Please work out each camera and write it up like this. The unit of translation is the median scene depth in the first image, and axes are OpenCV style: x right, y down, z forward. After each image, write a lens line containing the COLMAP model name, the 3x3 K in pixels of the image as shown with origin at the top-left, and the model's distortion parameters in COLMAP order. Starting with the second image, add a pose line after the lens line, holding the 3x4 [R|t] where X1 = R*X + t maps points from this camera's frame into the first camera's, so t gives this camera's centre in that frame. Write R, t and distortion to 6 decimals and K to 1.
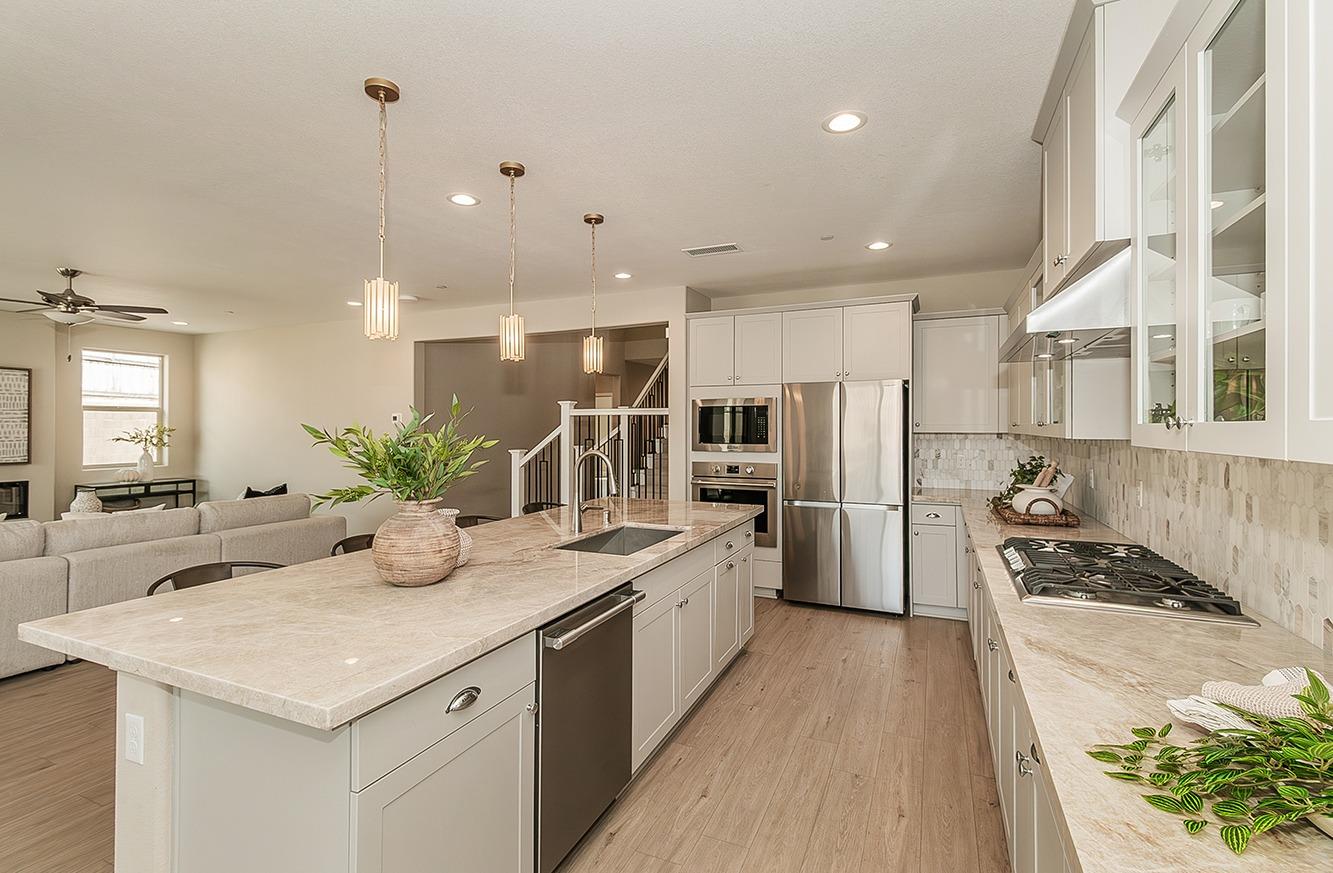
lens RADIAL K [[605.3, 0, 666.5], [0, 605.3, 436.5], [0, 0, 1]] dist [-0.000335, -0.000245]
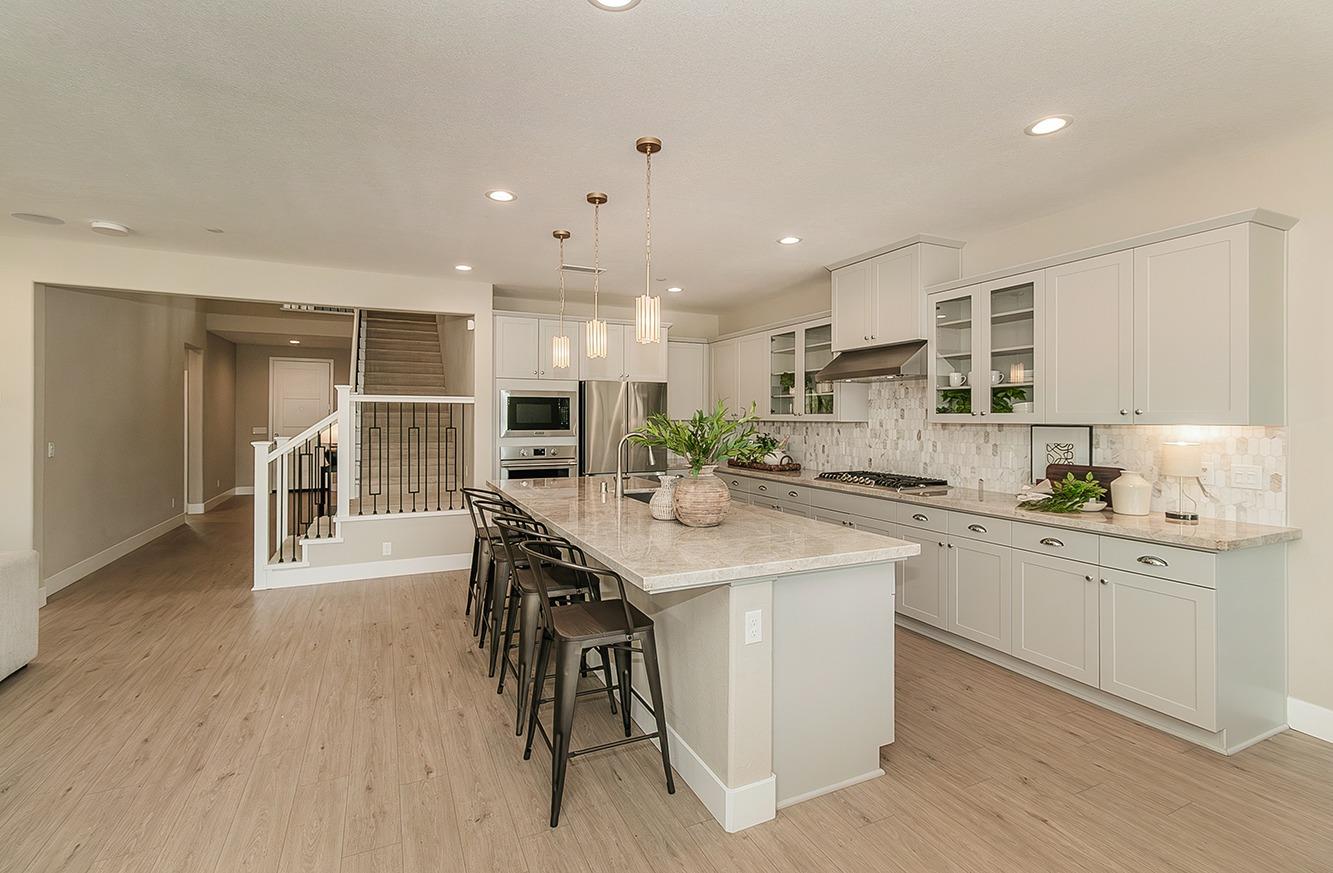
lens RADIAL K [[605.3, 0, 666.5], [0, 605.3, 436.5], [0, 0, 1]] dist [-0.000335, -0.000245]
pose [[0.647872, -0.019392, 0.761502, -0.618565], [0.008308, 0.999796, 0.018393, 0.005634], [-0.761704, -0.005589, 0.647901, 0.063701]]
